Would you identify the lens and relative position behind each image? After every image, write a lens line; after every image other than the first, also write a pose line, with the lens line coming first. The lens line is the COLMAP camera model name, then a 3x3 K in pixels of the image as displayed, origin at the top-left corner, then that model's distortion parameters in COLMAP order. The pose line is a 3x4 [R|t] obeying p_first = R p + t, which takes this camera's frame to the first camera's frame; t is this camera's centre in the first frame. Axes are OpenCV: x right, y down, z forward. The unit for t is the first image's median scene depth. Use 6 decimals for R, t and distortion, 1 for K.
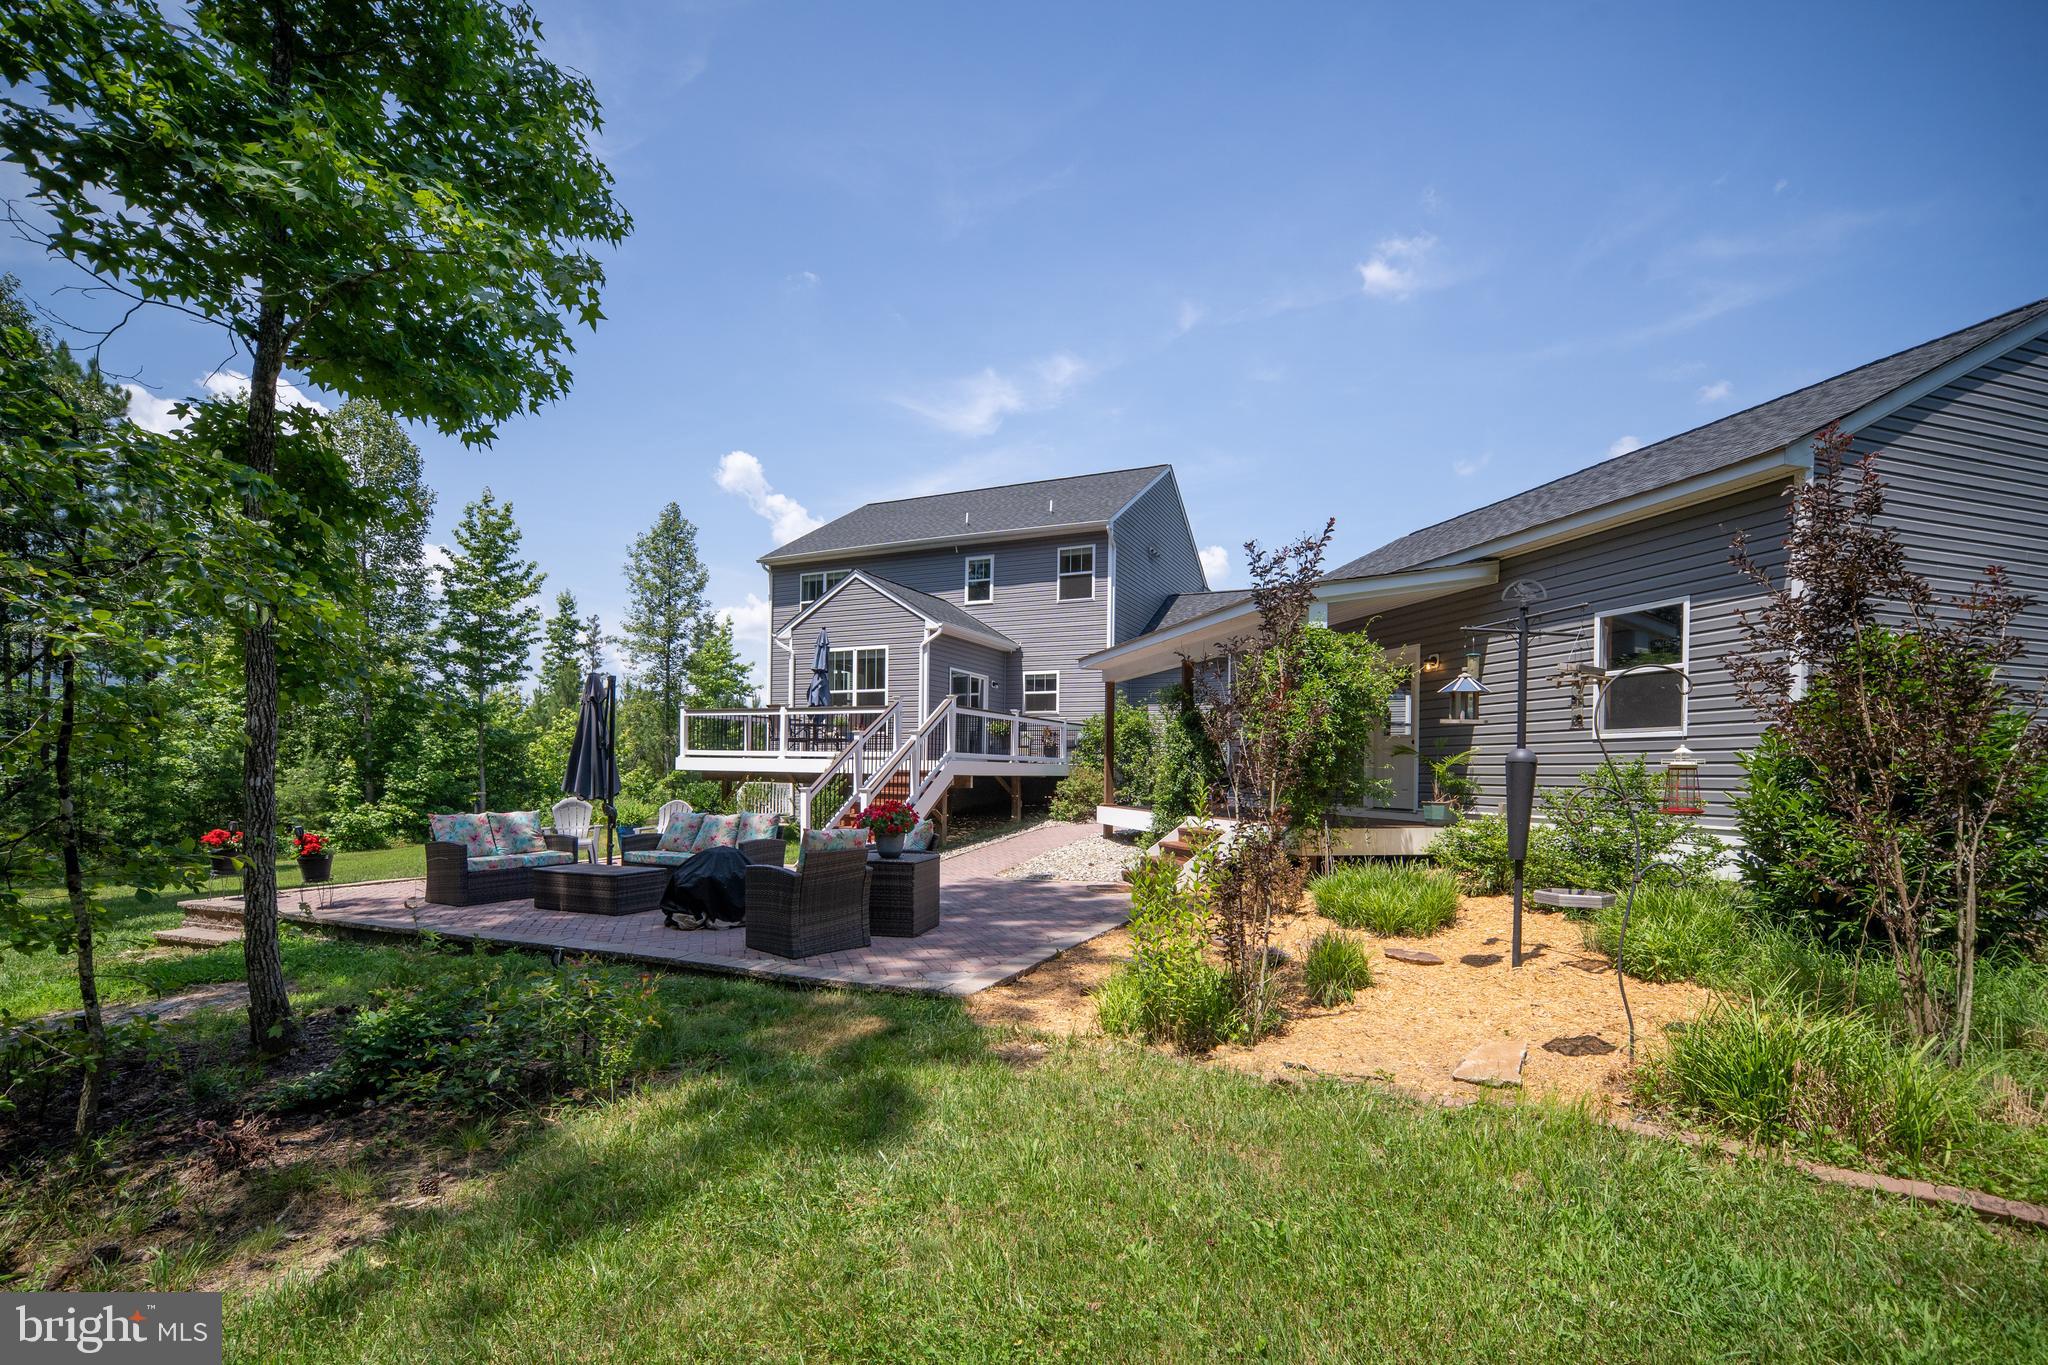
lens RADIAL K [[893.7, 0, 1022.0], [0, 893.7, 769.0], [0, 0, 1]] dist [-0.014851, 0.000043]
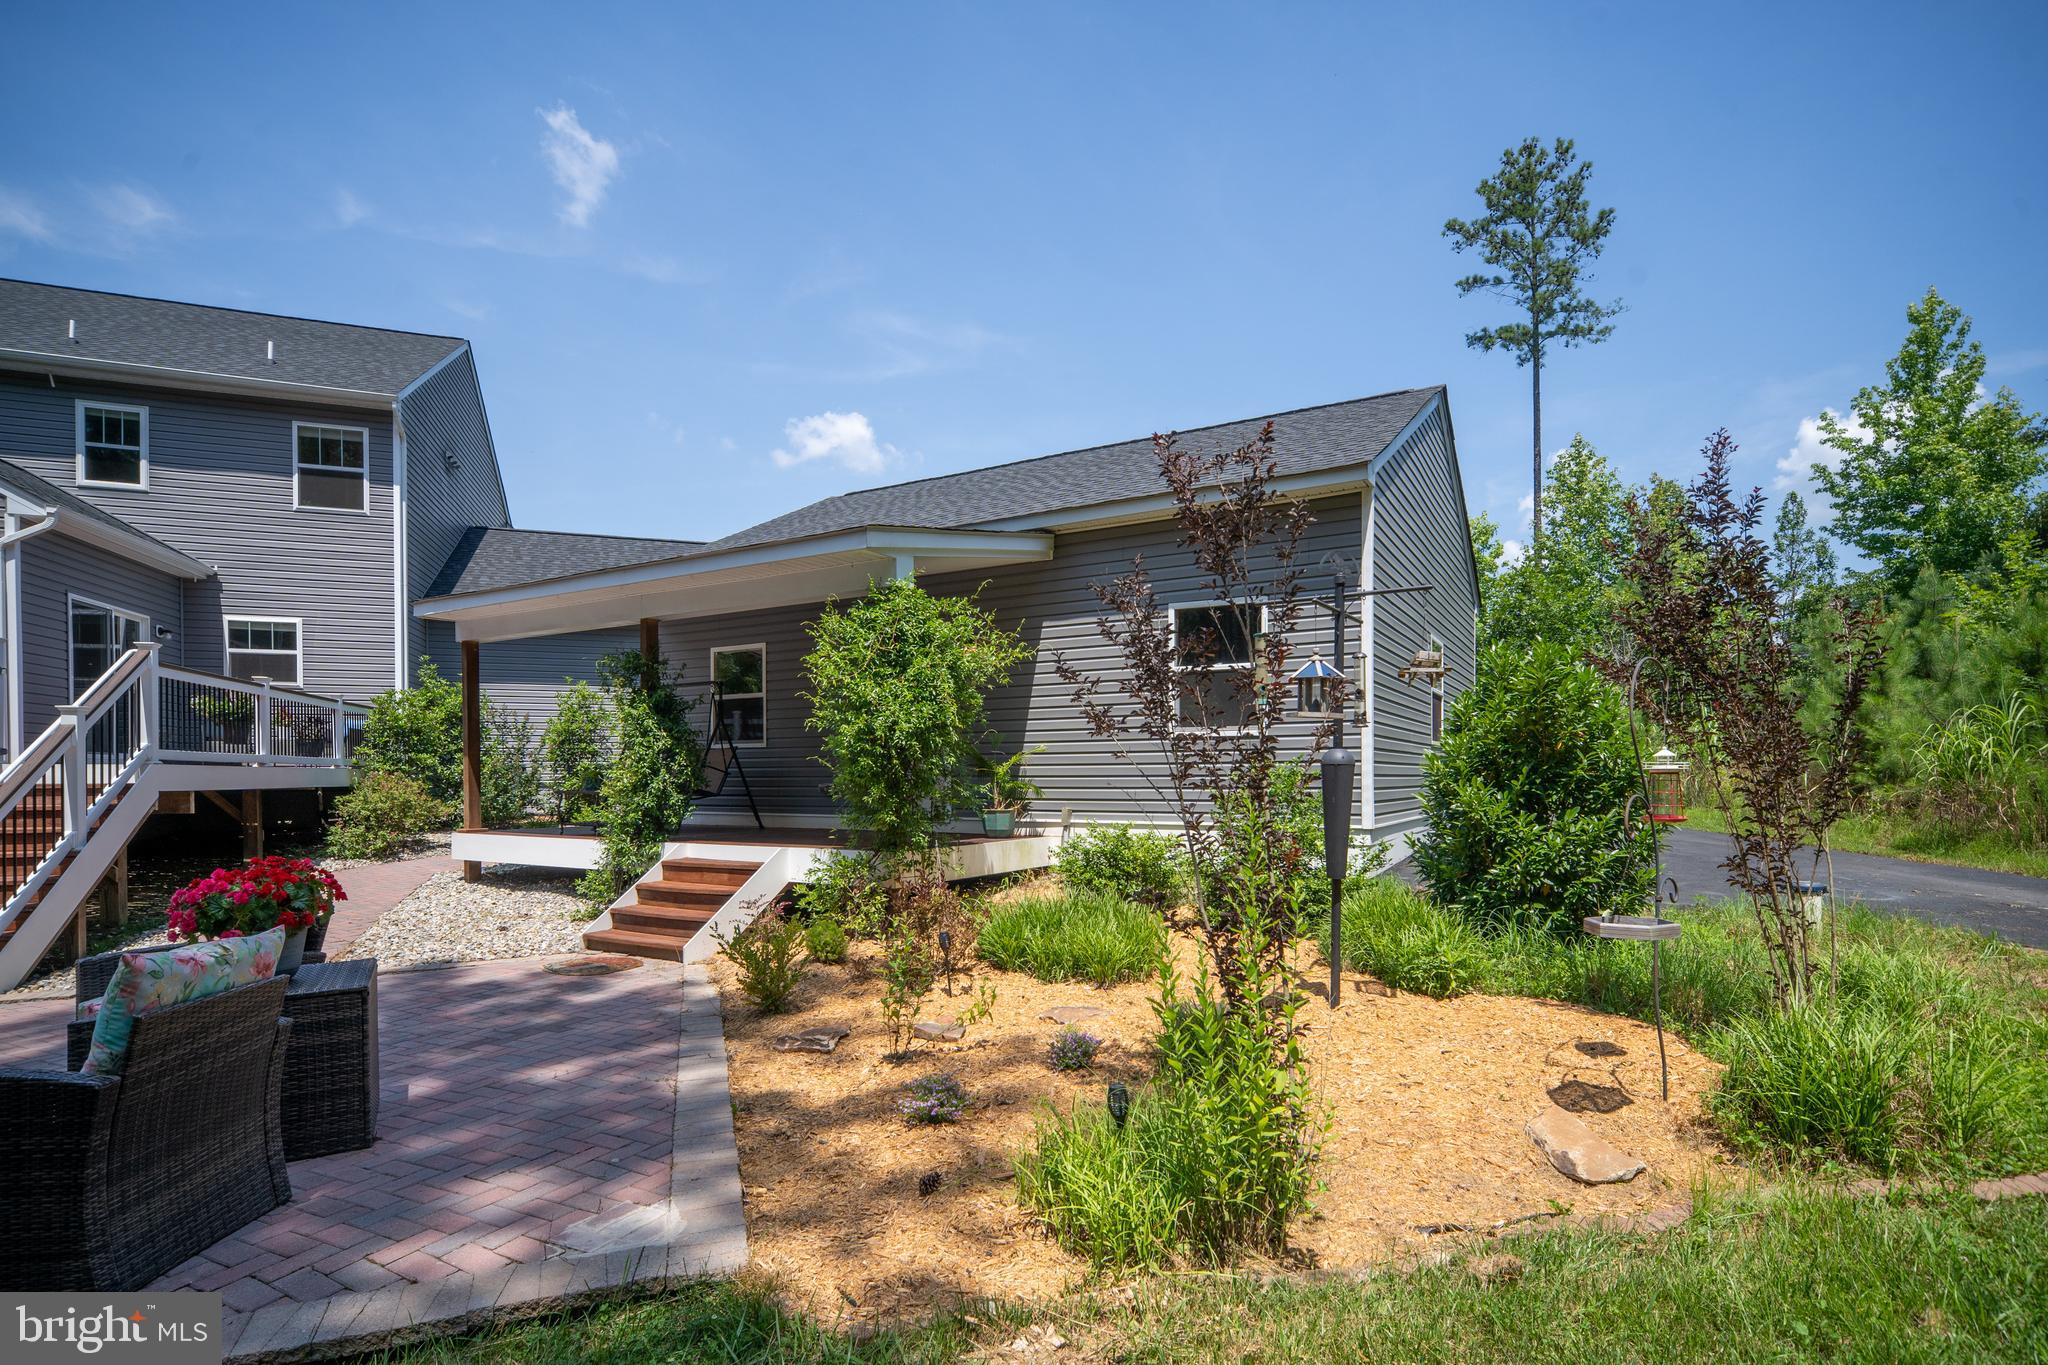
lens RADIAL K [[1000.8, 0, 1062.5], [0, 1000.8, 784.3], [0, 0, 1]] dist [-0.008403, 0.004028]
pose [[0.708461, -0.022984, 0.705376, -0.078538], [0.011022, 0.999708, 0.021504, -0.003188], [-0.705664, -0.007460, 0.708508, 0.130844]]
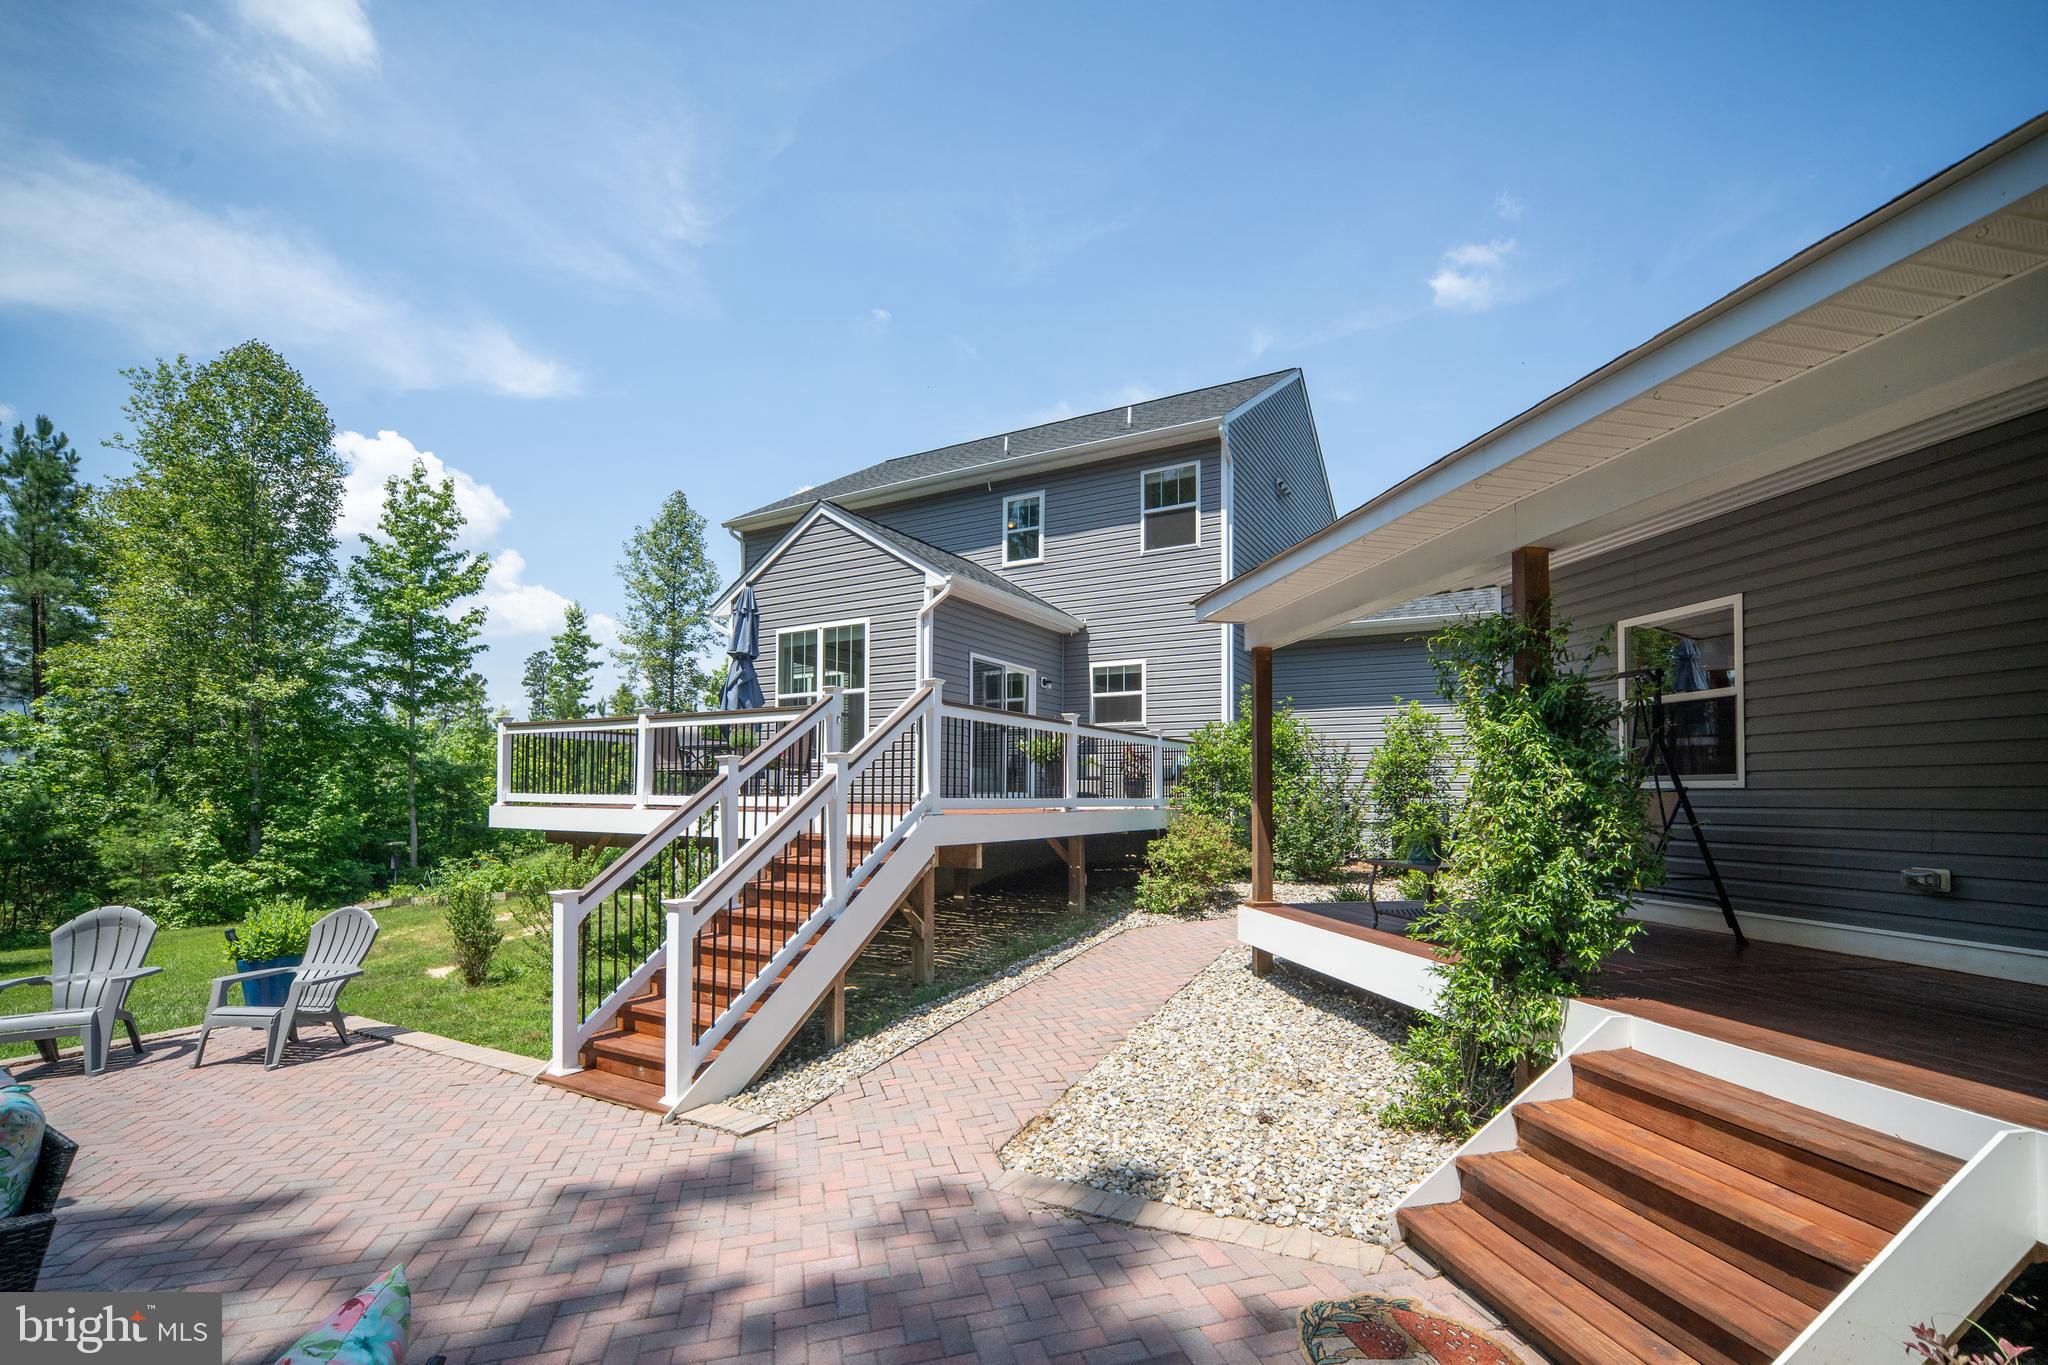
lens RADIAL K [[893.7, 0, 1037.1], [0, 893.7, 775.2], [0, 0, 1]] dist [-0.014851, 0.000043]
pose [[0.997569, -0.011544, -0.068716, 0.007047], [0.010074, 0.999714, -0.021702, -0.013881], [0.068947, 0.020957, 0.997400, 0.365746]]
